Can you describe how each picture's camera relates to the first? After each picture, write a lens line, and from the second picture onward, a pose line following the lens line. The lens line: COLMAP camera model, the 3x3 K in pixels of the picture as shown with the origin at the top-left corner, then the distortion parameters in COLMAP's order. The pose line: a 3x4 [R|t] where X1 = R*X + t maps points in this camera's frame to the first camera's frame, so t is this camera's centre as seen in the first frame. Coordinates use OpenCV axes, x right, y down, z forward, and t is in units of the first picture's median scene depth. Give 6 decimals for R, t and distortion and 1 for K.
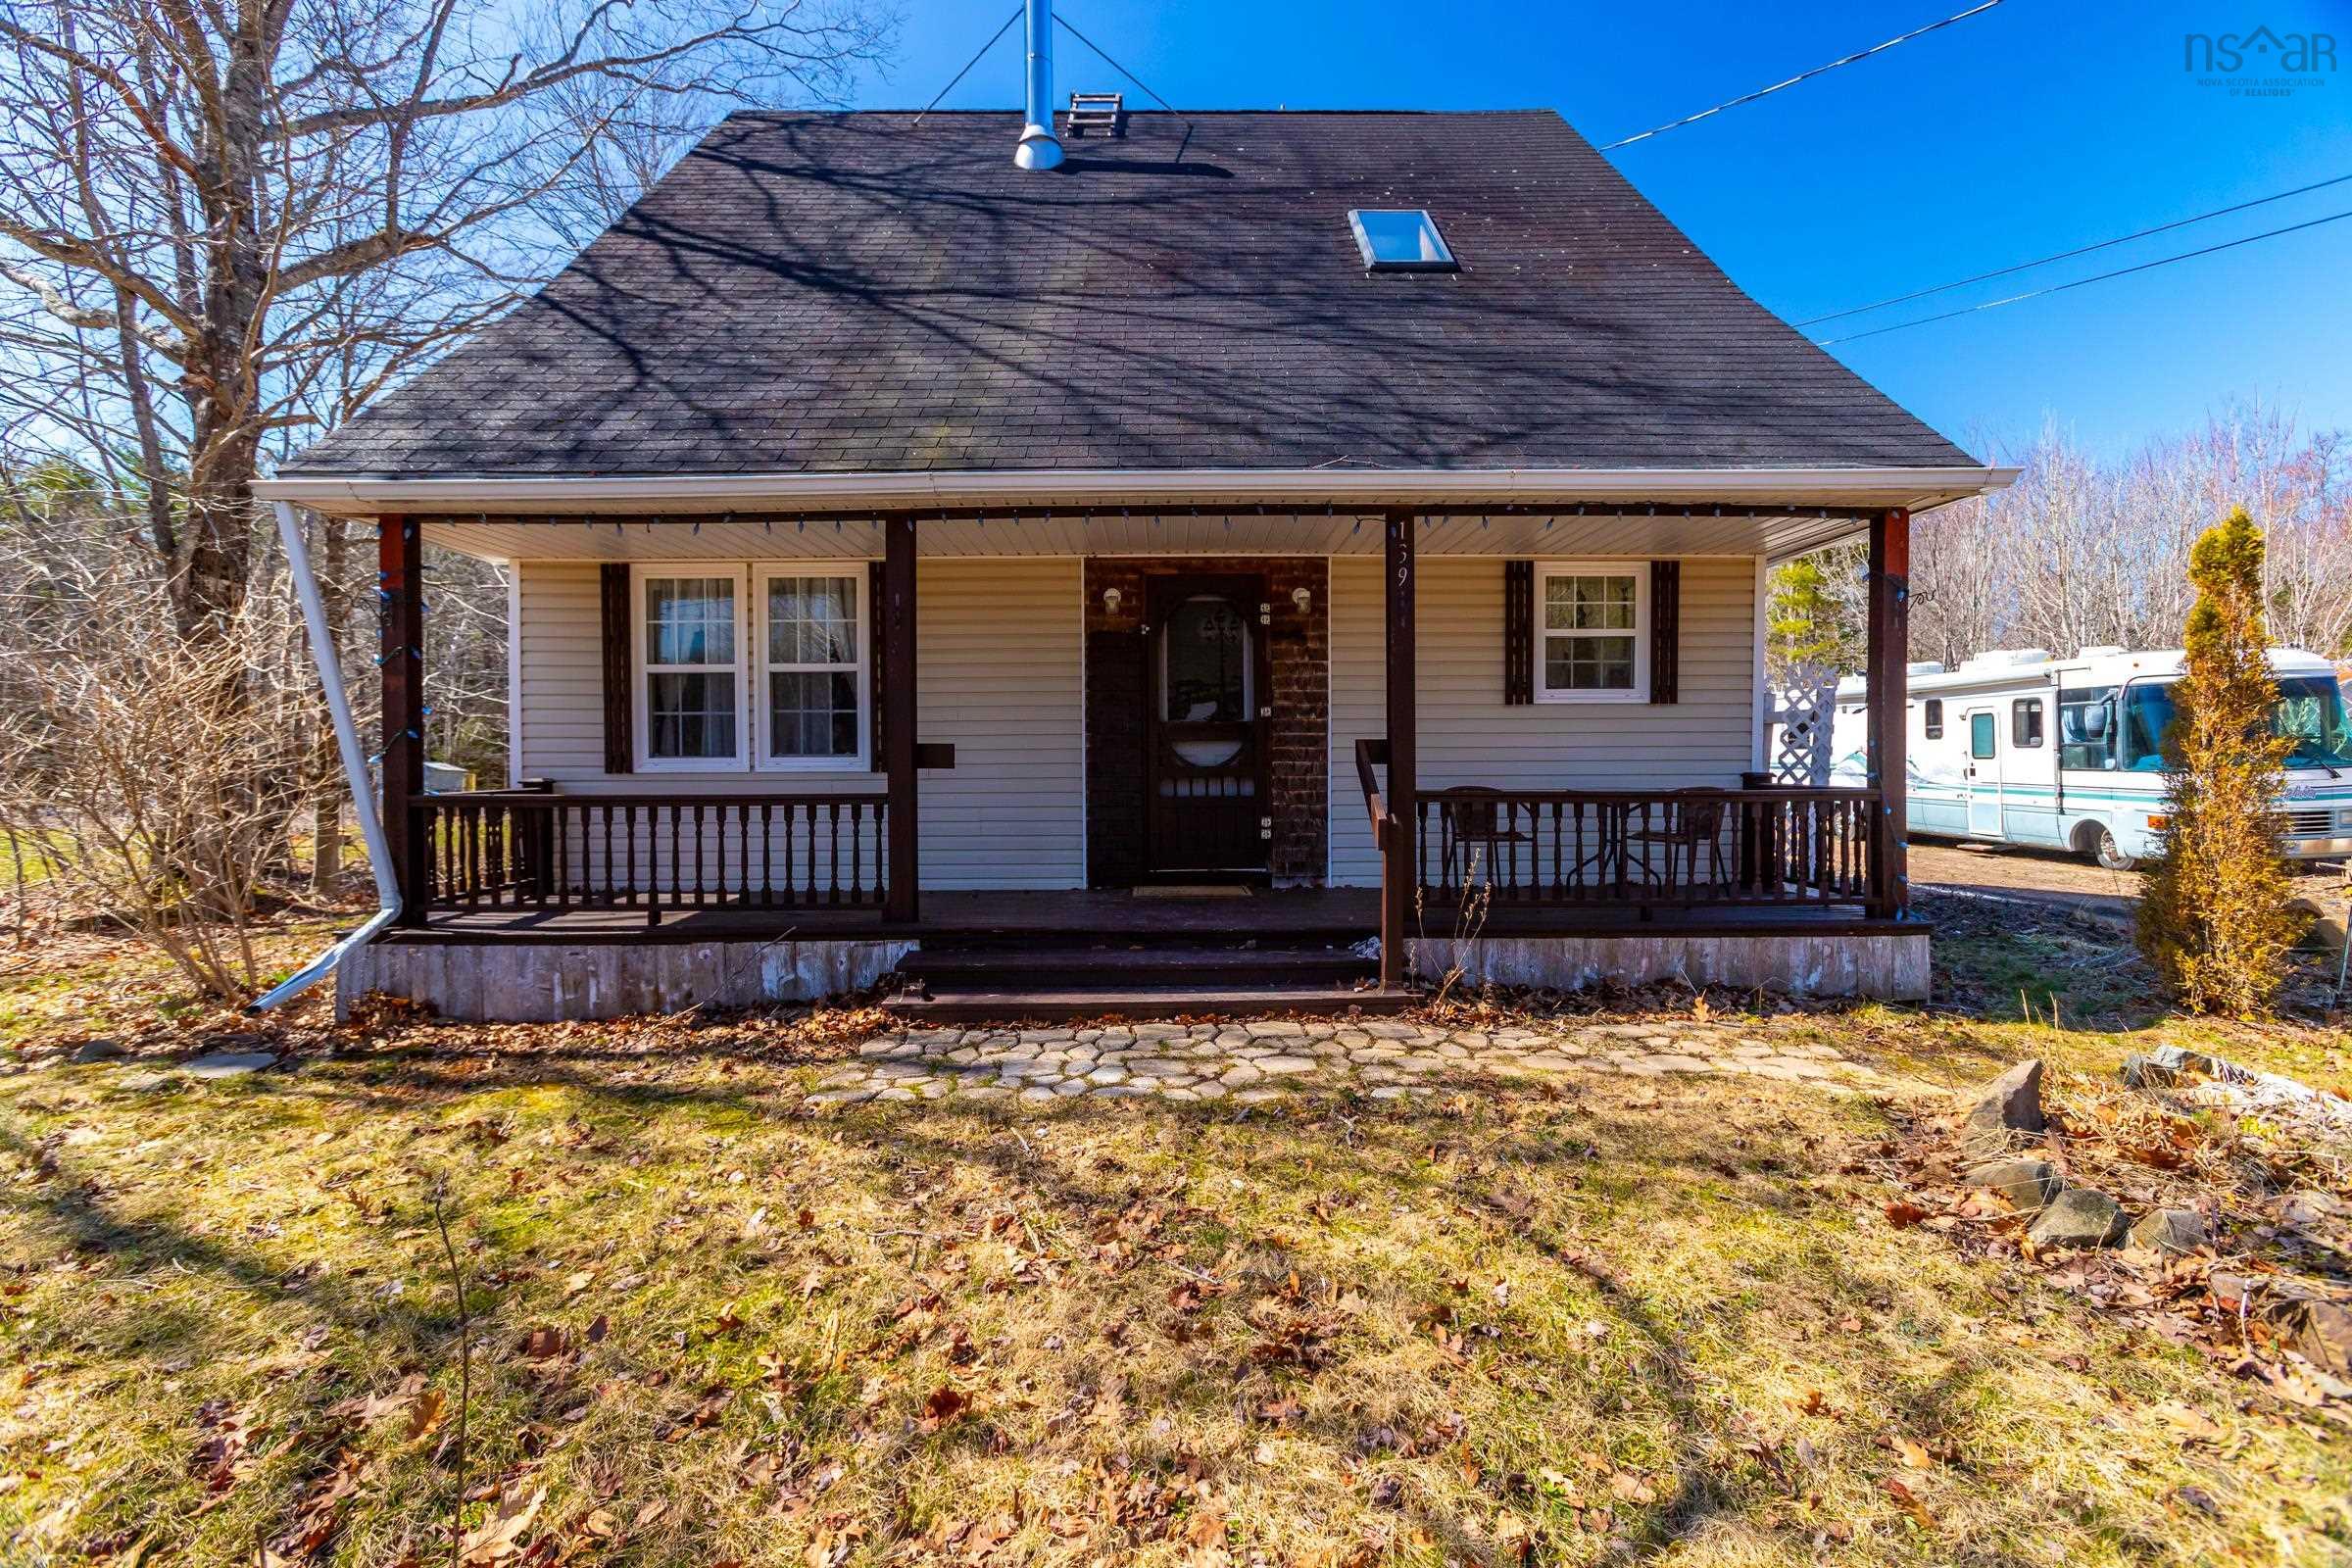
lens RADIAL K [[1045.3, 0, 1169.4], [0, 1045.3, 783.3], [0, 0, 1]] dist [-0.002566, 0.001238]
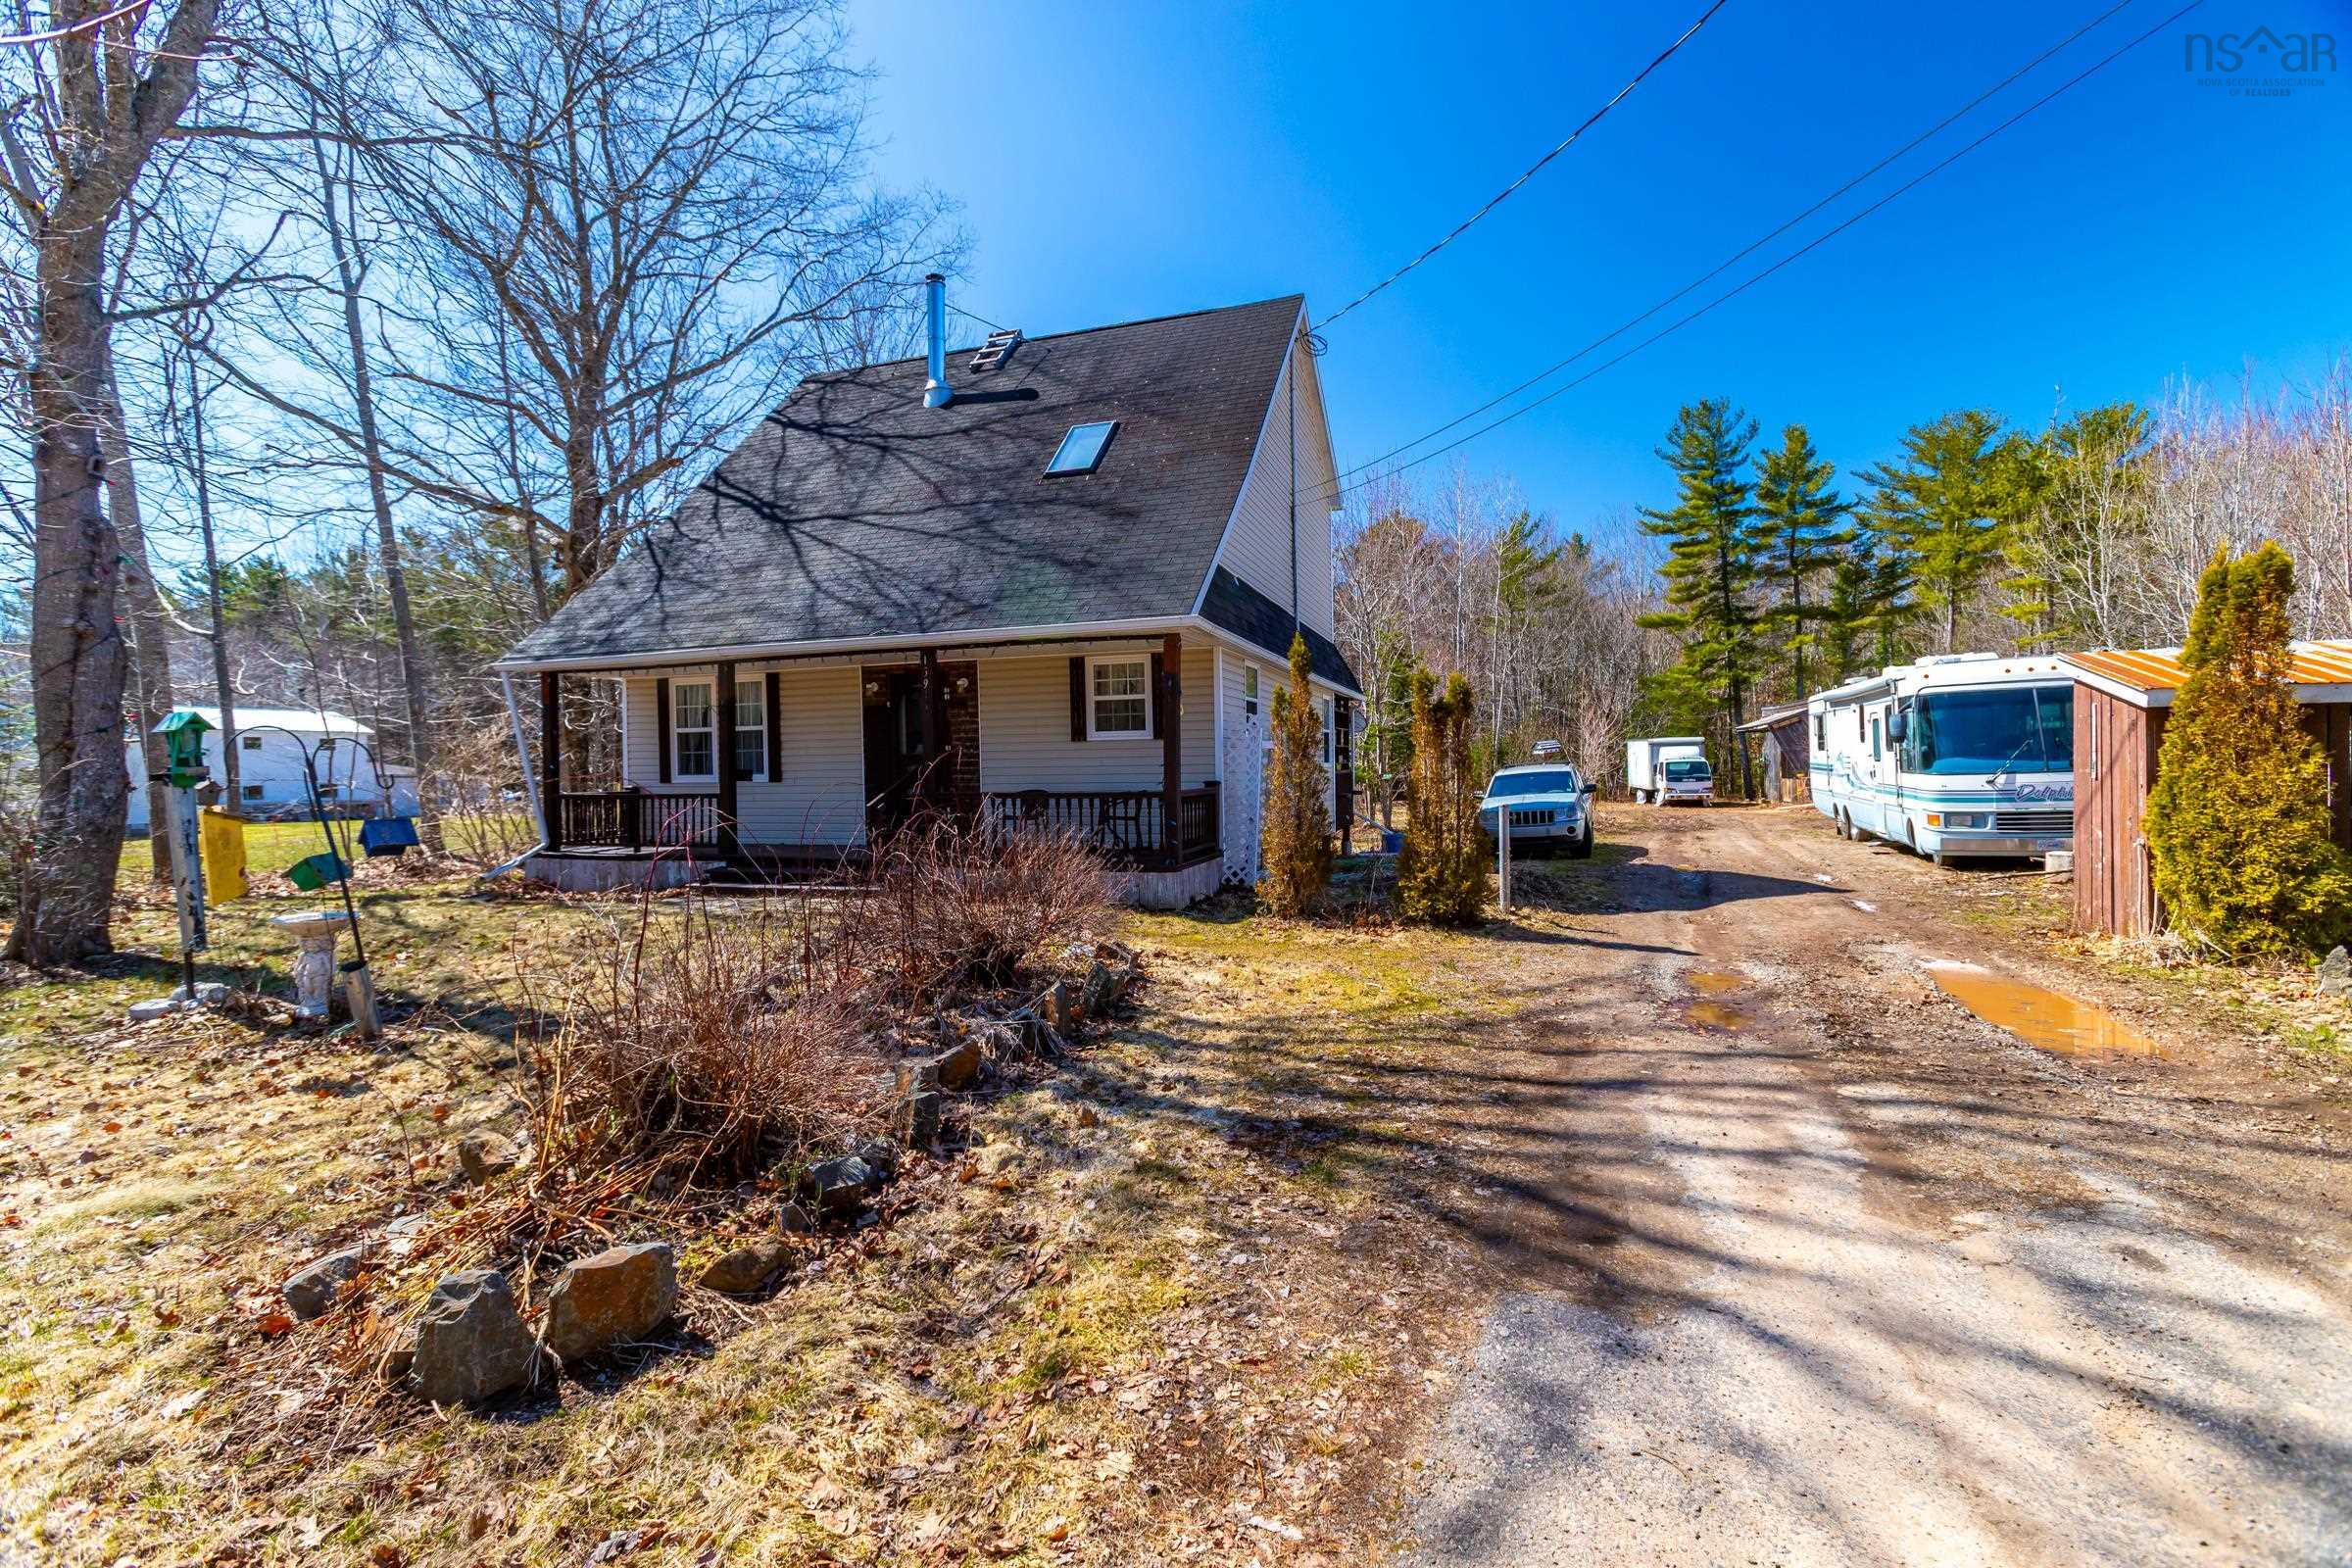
lens RADIAL K [[1045.3, 0, 1166.1], [0, 1045.3, 790.3], [0, 0, 1]] dist [-0.002566, 0.001238]
pose [[0.941791, -0.000445, -0.336199, 1.044583], [0.002904, 0.999973, 0.006809, -0.006620], [0.336187, -0.007389, 0.941766, -0.560549]]
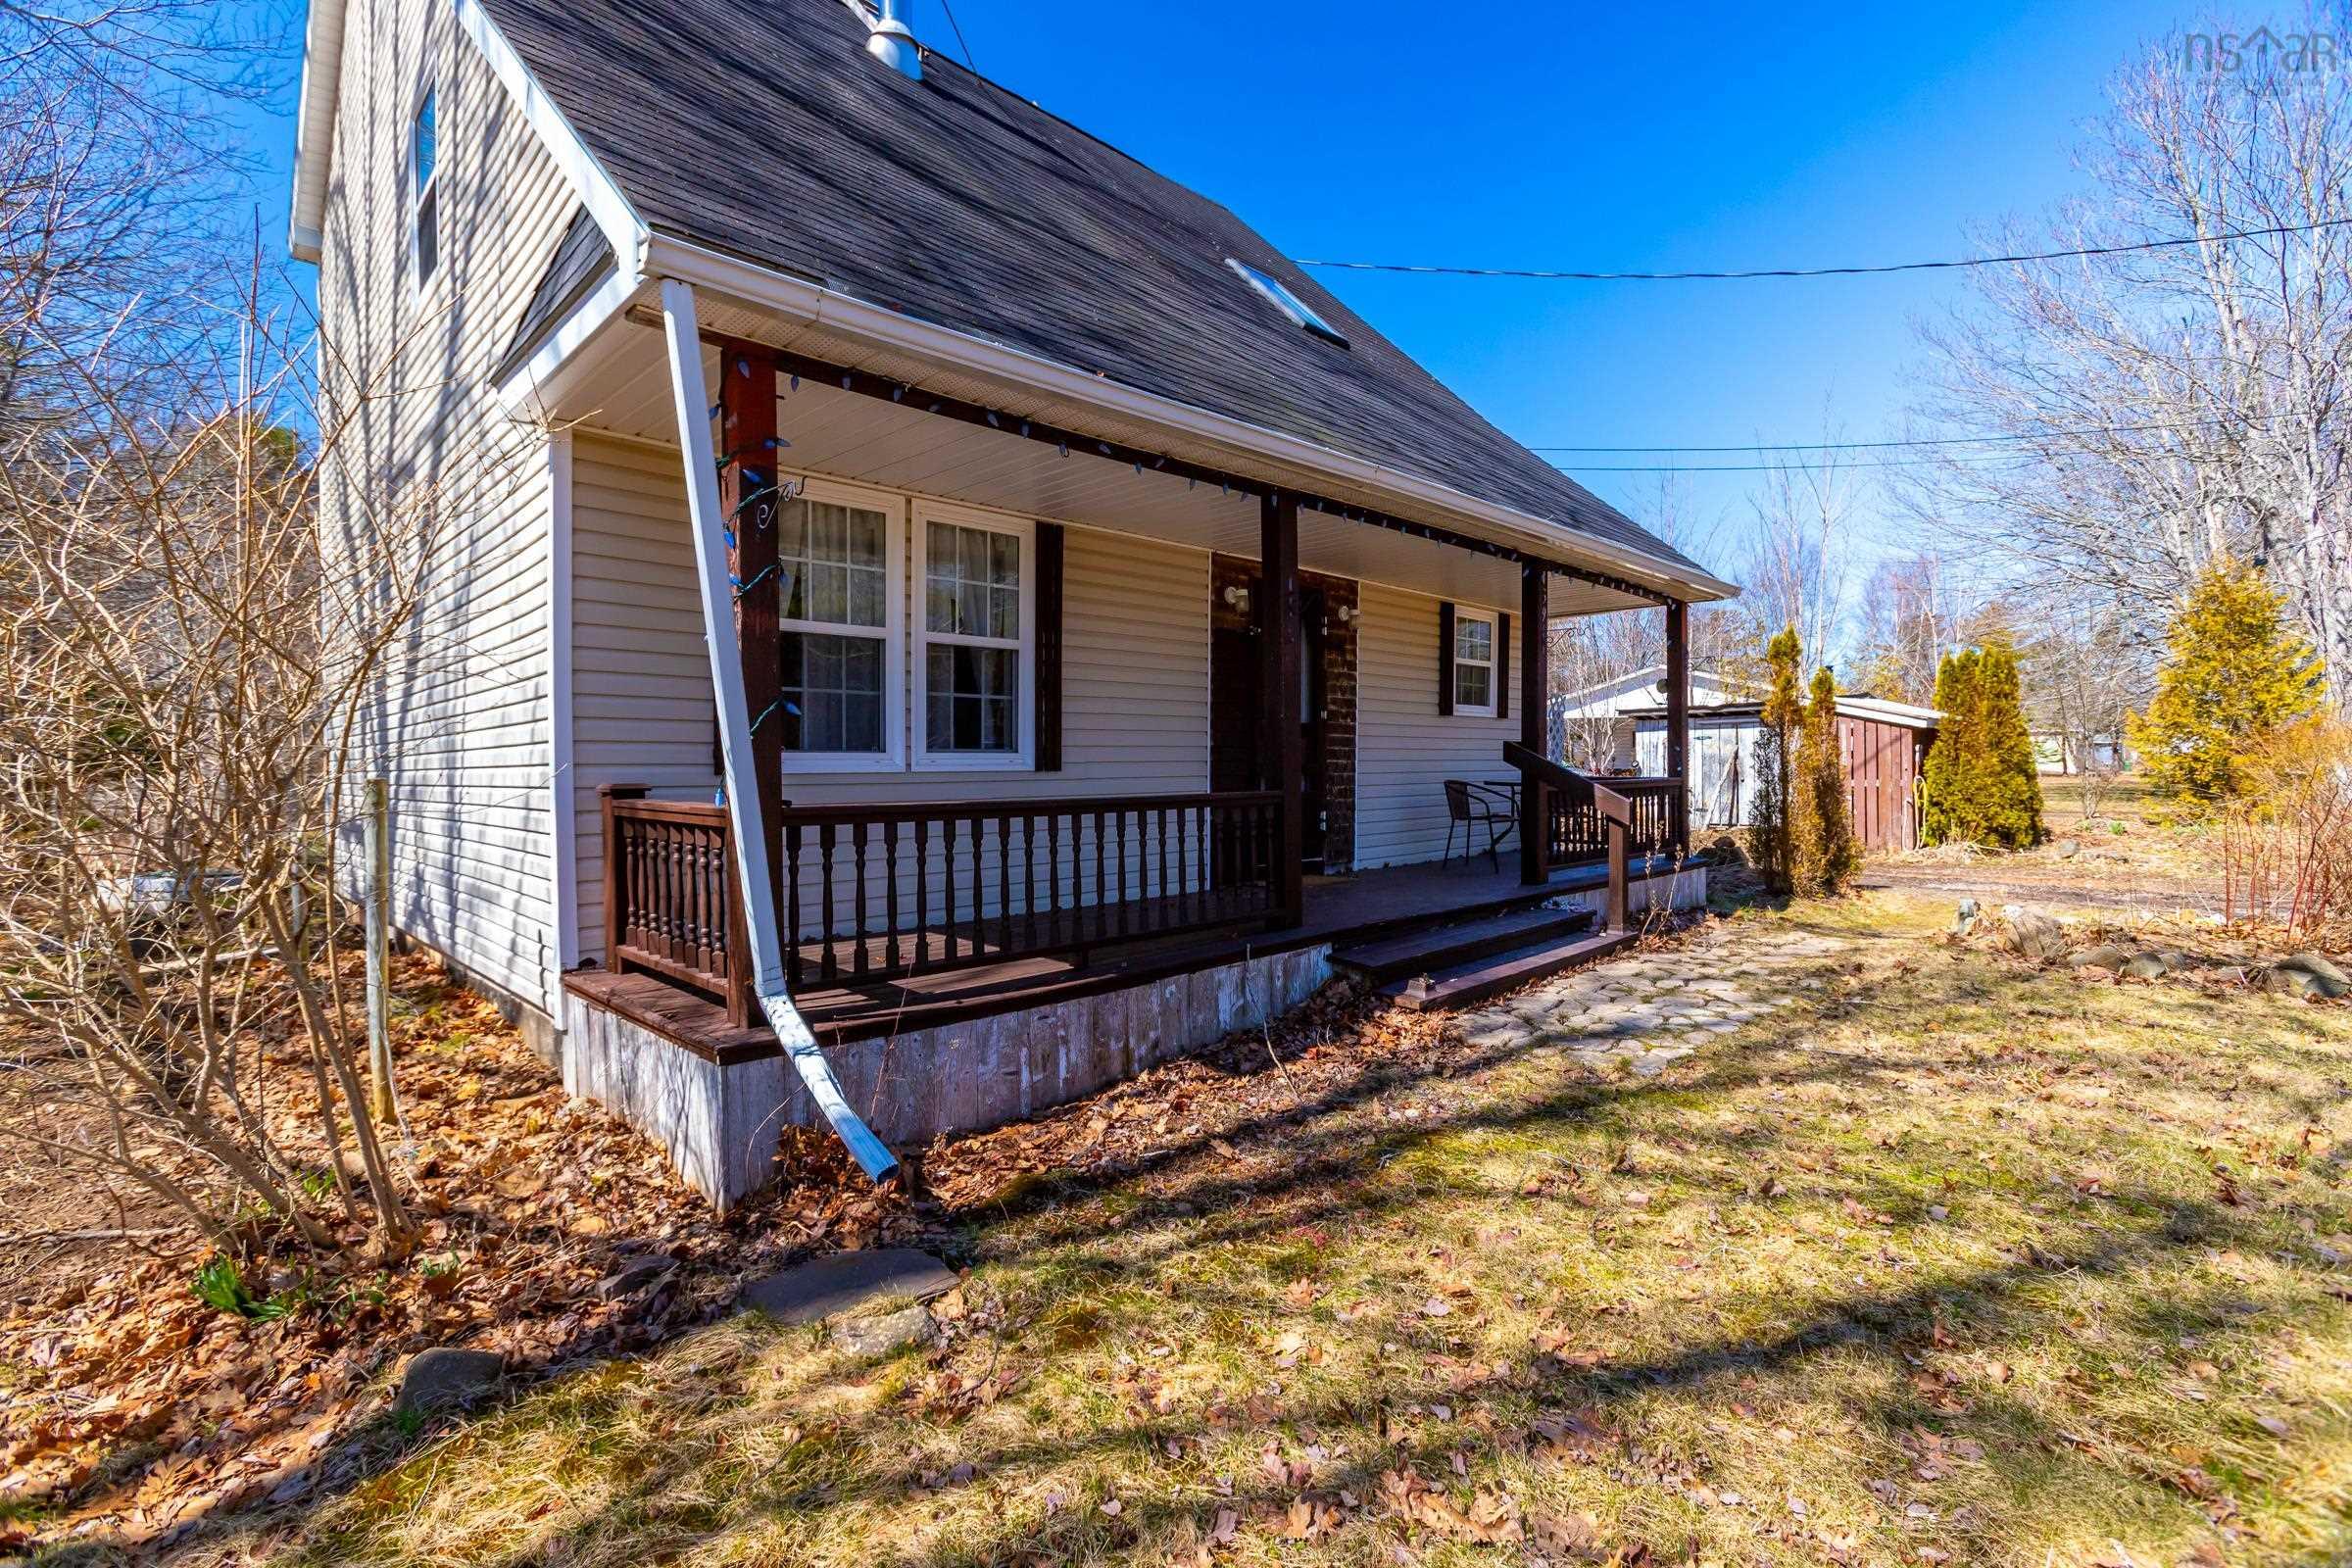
lens RADIAL K [[1045.3, 0, 1178.9], [0, 1045.3, 786.0], [0, 0, 1]] dist [-0.002566, 0.001238]
pose [[0.719159, -0.014532, 0.694694, -0.785562], [0.016168, 0.999861, 0.004178, -0.000552], [-0.694658, 0.008228, 0.719293, 0.315048]]
